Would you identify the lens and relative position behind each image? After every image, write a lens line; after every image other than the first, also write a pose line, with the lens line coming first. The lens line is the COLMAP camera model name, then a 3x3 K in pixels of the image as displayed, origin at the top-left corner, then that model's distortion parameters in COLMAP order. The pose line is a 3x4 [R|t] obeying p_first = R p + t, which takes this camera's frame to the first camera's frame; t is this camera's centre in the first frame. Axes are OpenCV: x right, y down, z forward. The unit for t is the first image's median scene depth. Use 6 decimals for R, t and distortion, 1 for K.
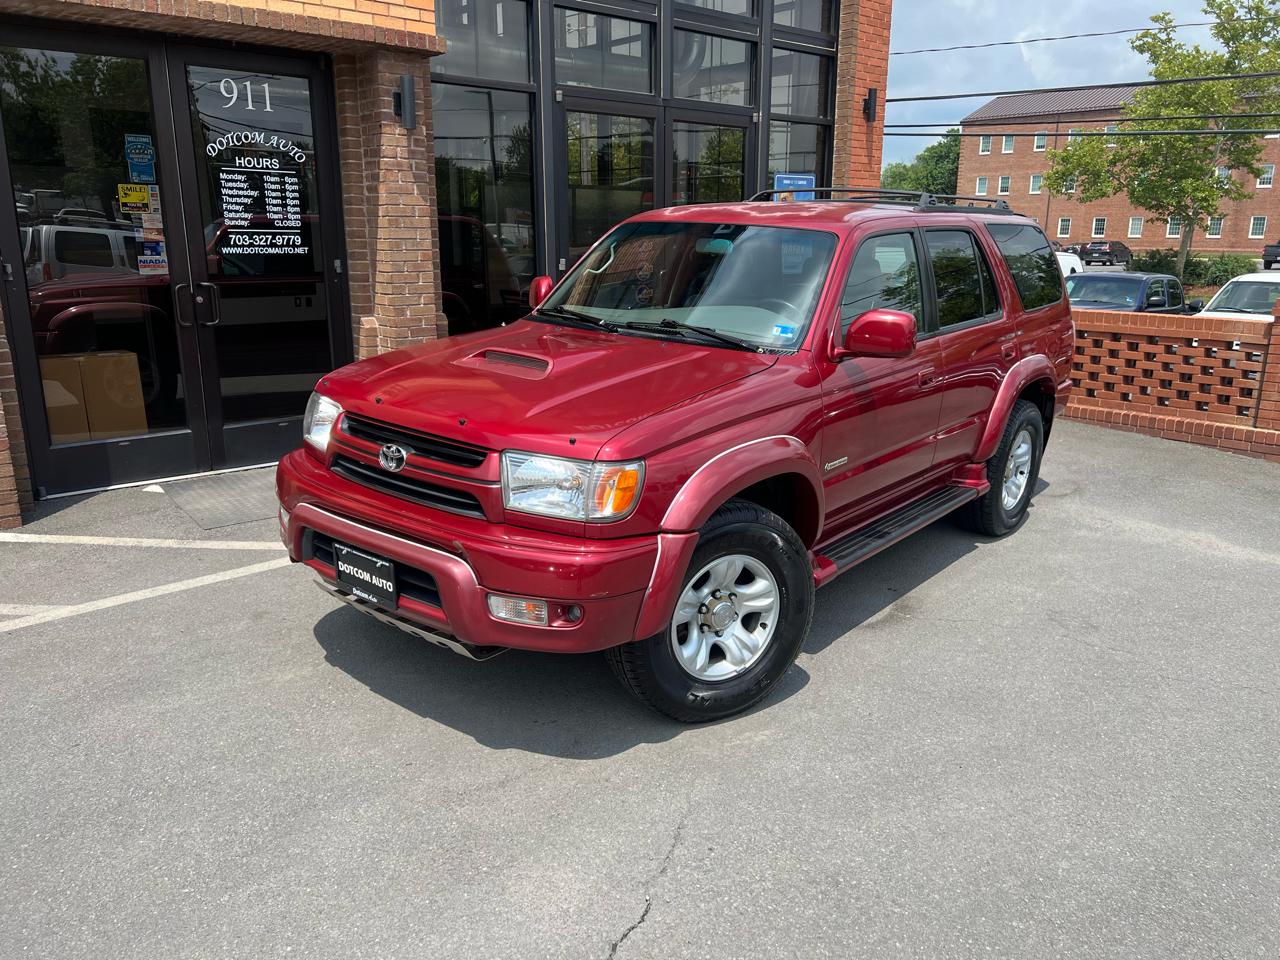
lens RADIAL K [[960.3, 0, 640.0], [0, 960.3, 476.4], [0, 0, 1]] dist [0.045794, -0.051229]
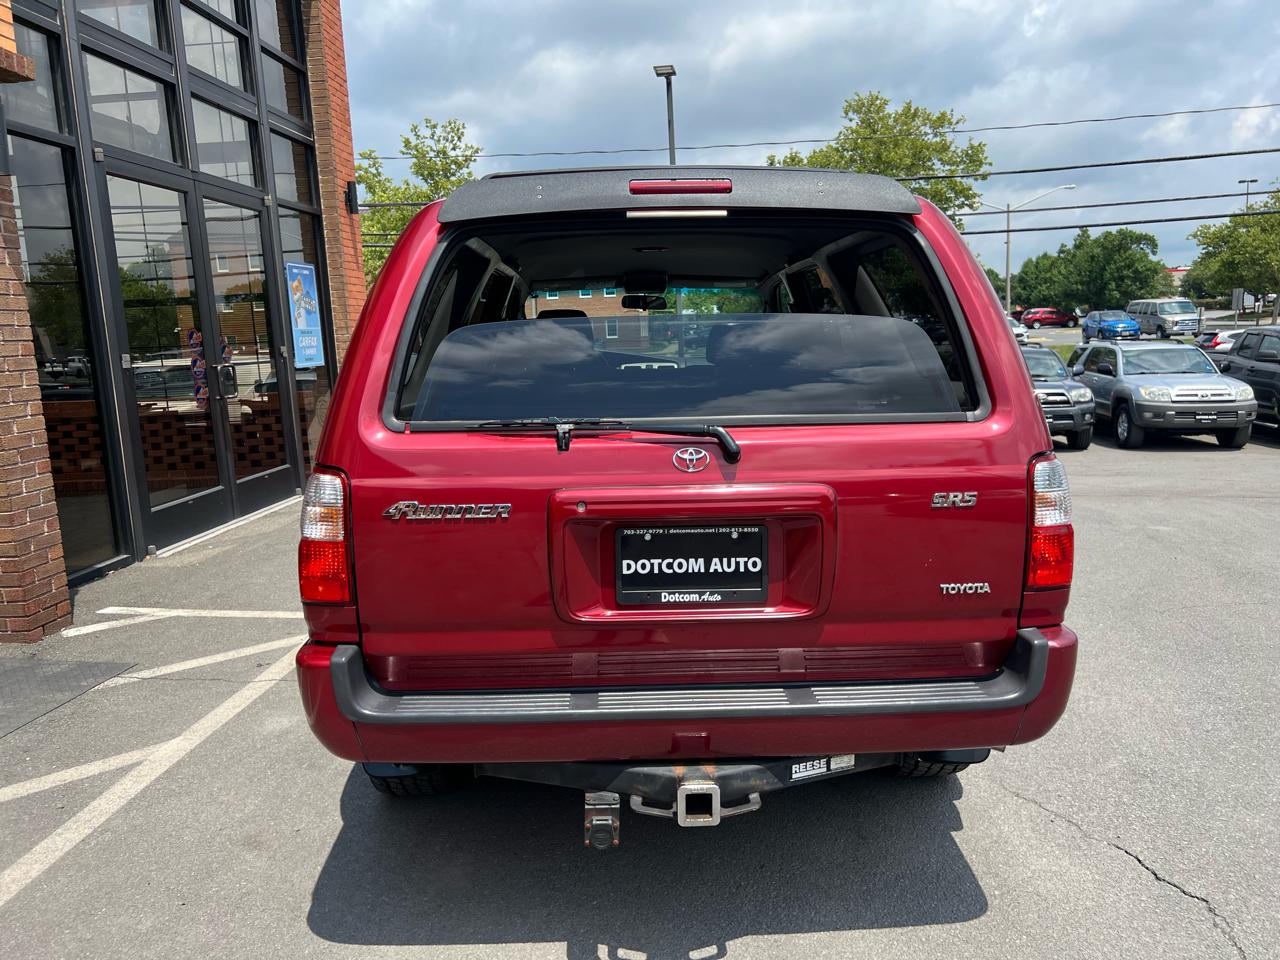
lens RADIAL K [[960.3, 0, 637.4], [0, 960.3, 485.9], [0, 0, 1]] dist [0.045794, -0.051229]
pose [[0.721107, -0.147331, 0.676978, -0.424951], [0.219556, 0.975361, -0.021599, -0.015442], [-0.657115, 0.164210, 0.735687, 0.202702]]
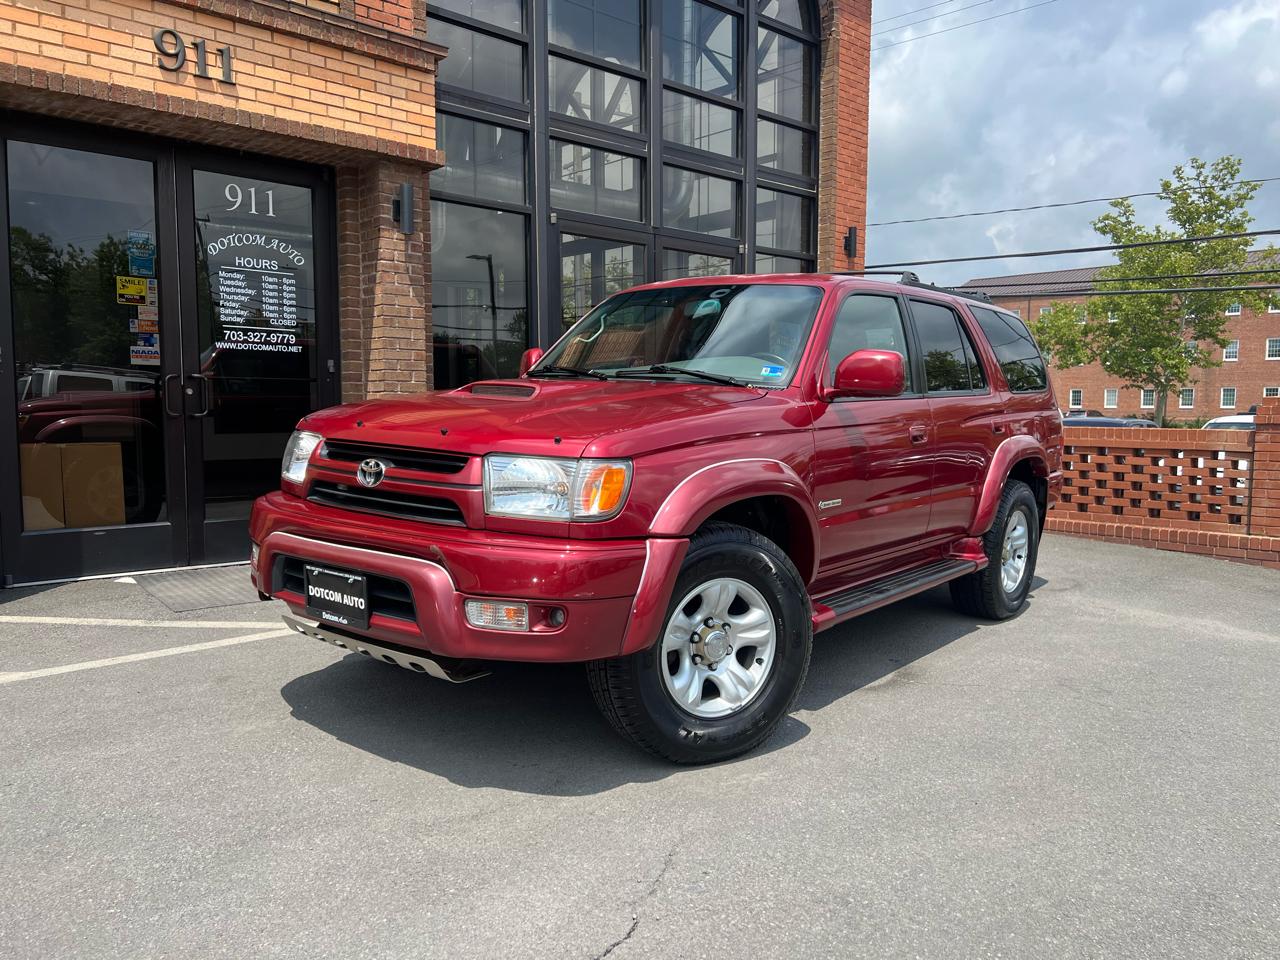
lens RADIAL K [[960.3, 0, 647.9], [0, 960.3, 486.0], [0, 0, 1]] dist [0.045794, -0.051229]
pose [[0.999890, -0.001464, 0.014765, 0.003136], [0.003893, 0.986145, -0.165838, 0.079944], [-0.014318, 0.165877, 0.986042, 0.024307]]
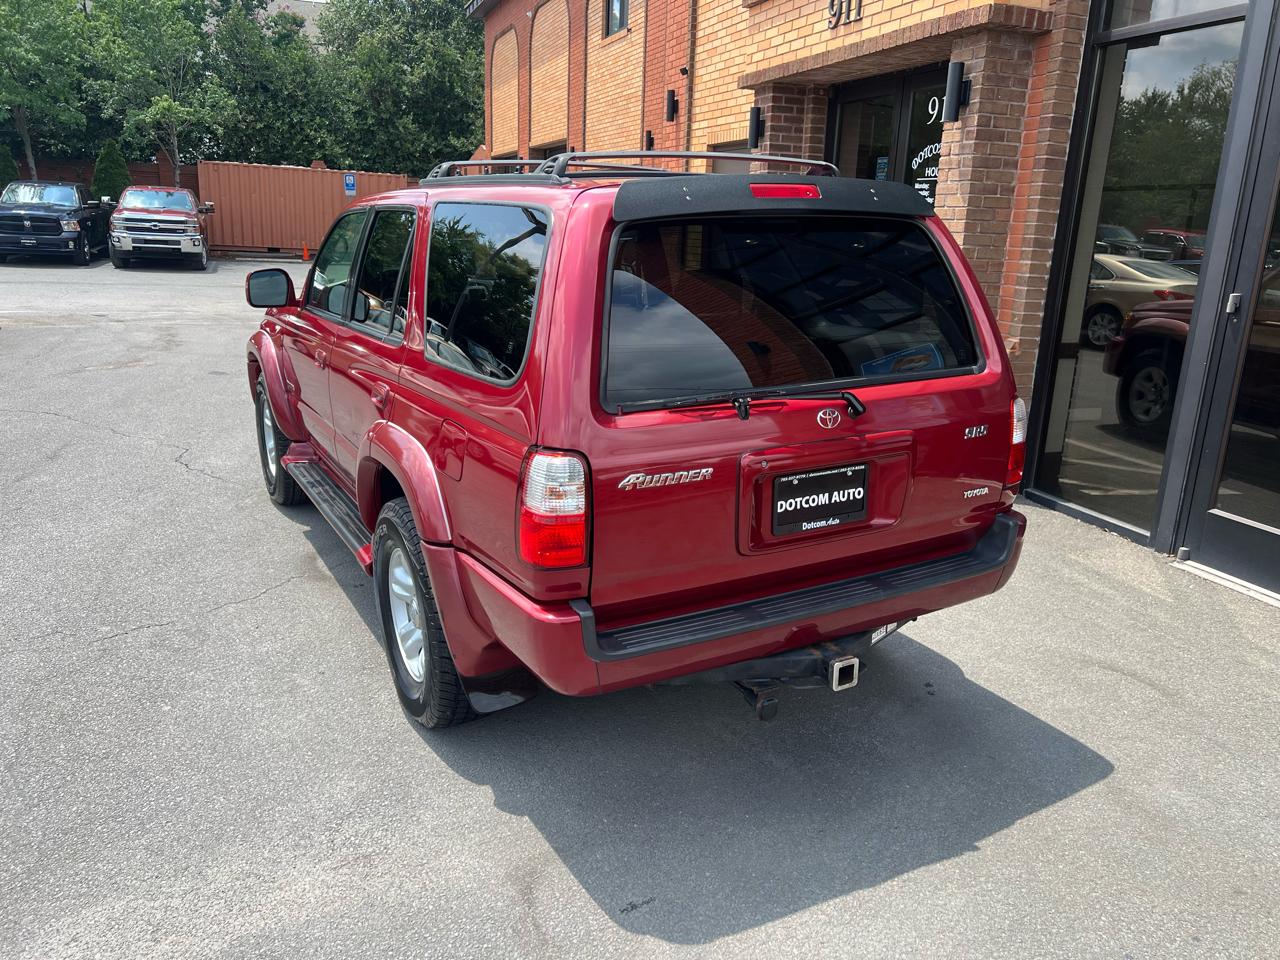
lens RADIAL K [[960.3, 0, 638.5], [0, 960.3, 484.7], [0, 0, 1]] dist [0.045794, -0.051229]
pose [[-0.372592, 0.227849, -0.899589, 0.767369], [-0.267887, 0.901712, 0.339340, -0.287366], [0.888489, 0.367423, -0.274933, 1.132121]]
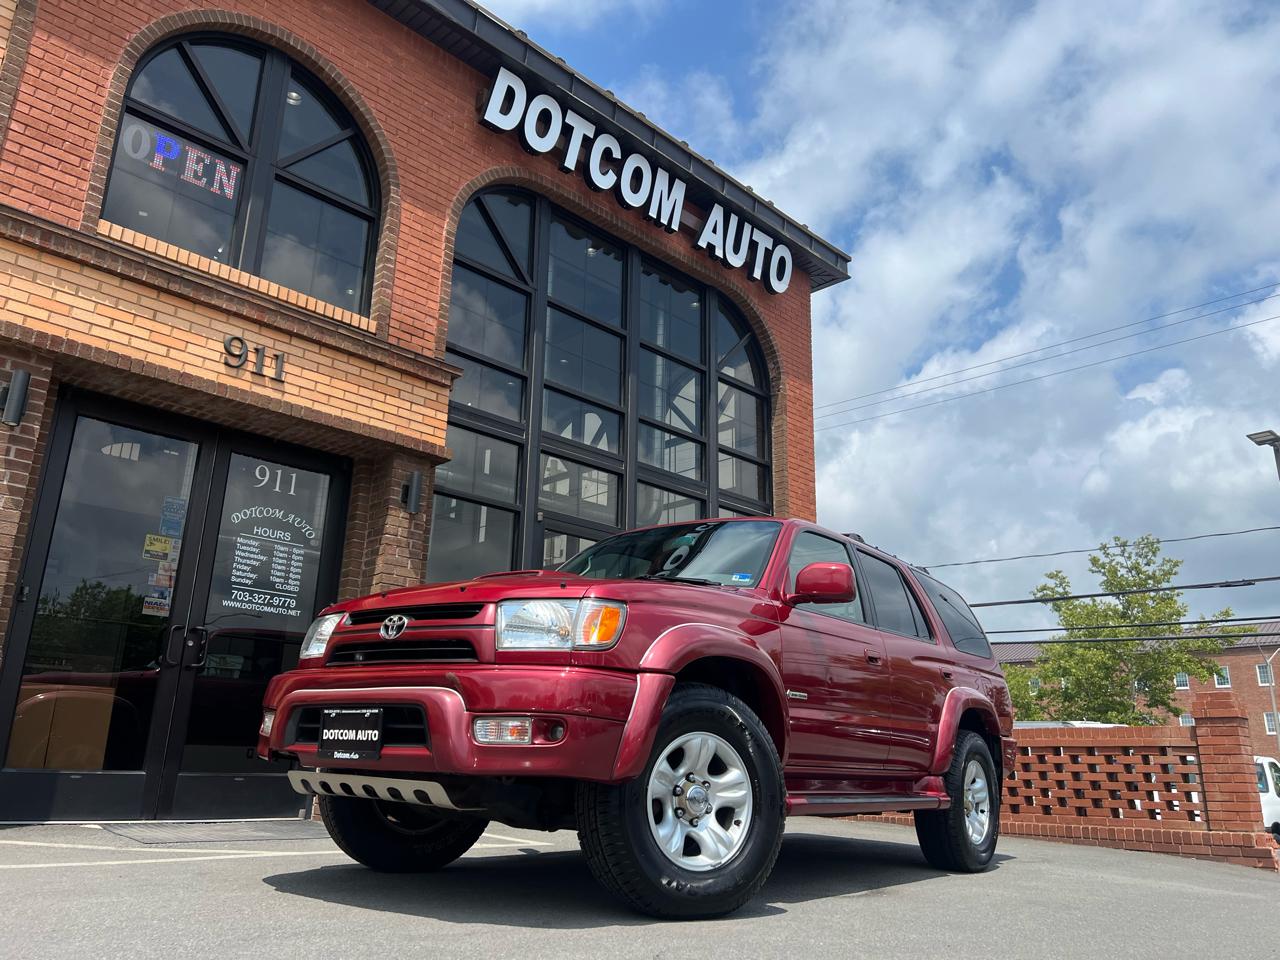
lens RADIAL K [[960.3, 0, 647.2], [0, 960.3, 483.0], [0, 0, 1]] dist [0.045794, -0.051229]
pose [[0.998303, 0.032648, 0.048223, -0.014094], [-0.002852, 0.854488, -0.519463, 0.212277], [-0.058165, 0.518444, 0.853131, -0.020221]]
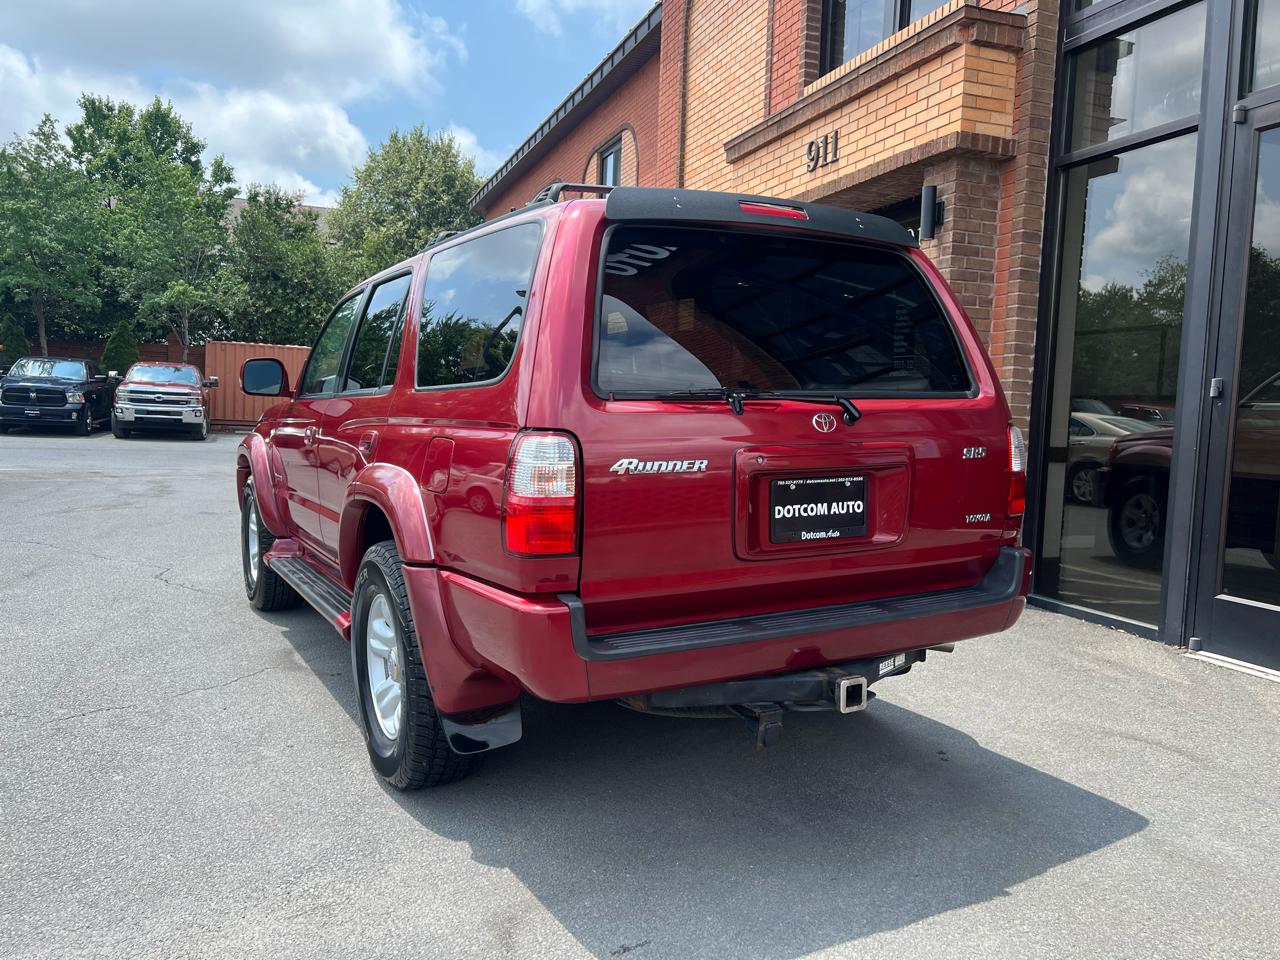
lens RADIAL K [[960.3, 0, 640.3], [0, 960.3, 485.1], [0, 0, 1]] dist [0.045794, -0.051229]
pose [[-0.362549, 0.056445, -0.930254, 0.765351], [-0.267657, 0.949807, 0.161946, -0.213045], [0.892703, 0.307702, -0.329243, 1.153382]]
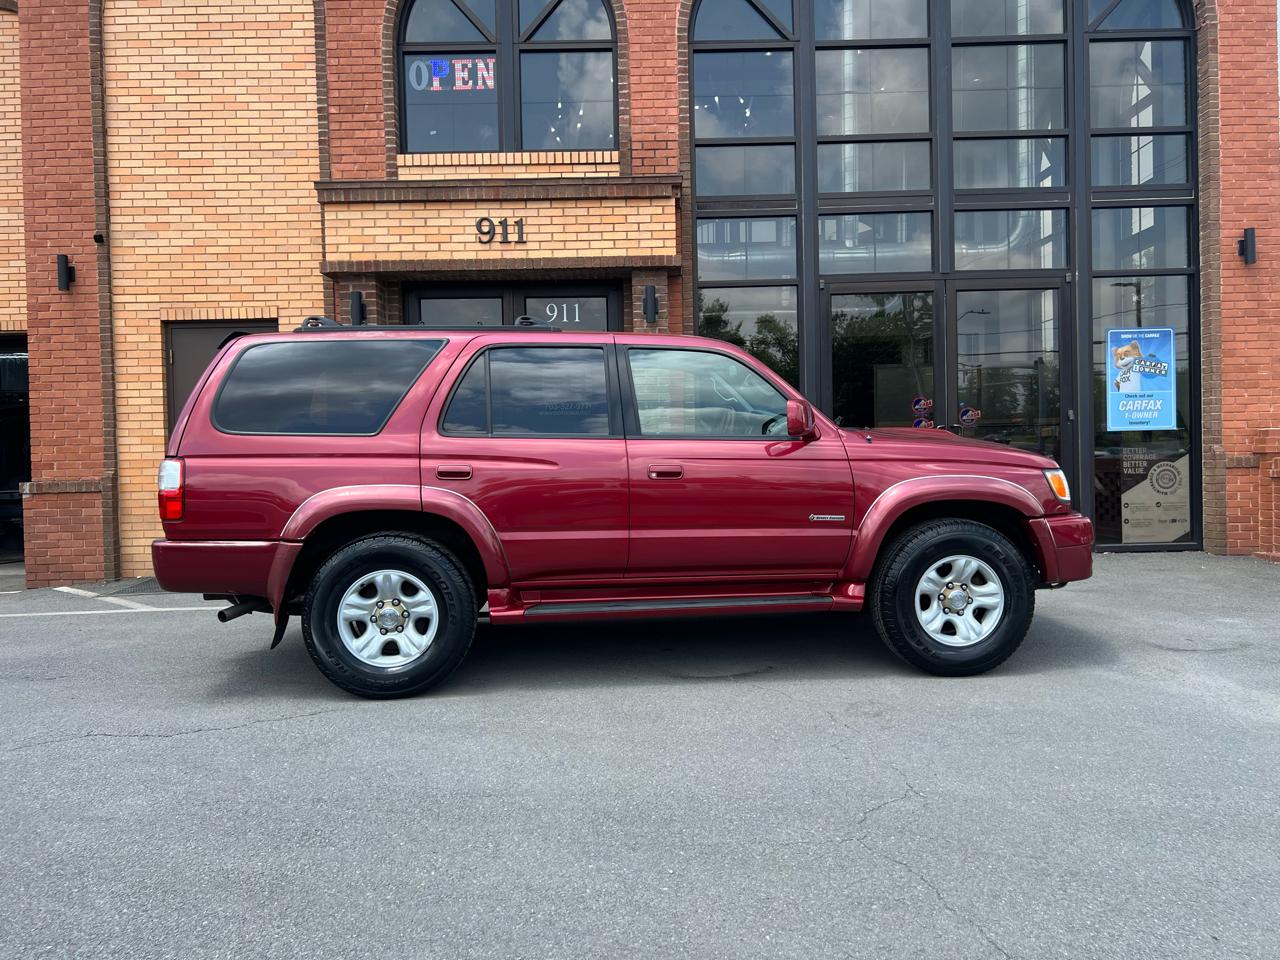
lens RADIAL K [[960.3, 0, 653.1], [0, 960.3, 476.0], [0, 0, 1]] dist [0.045794, -0.051229]
pose [[0.748314, -0.004947, -0.663327, 0.675126], [-0.141992, 0.975600, -0.167461, 0.082076], [0.647970, 0.219501, 0.729352, 0.060116]]
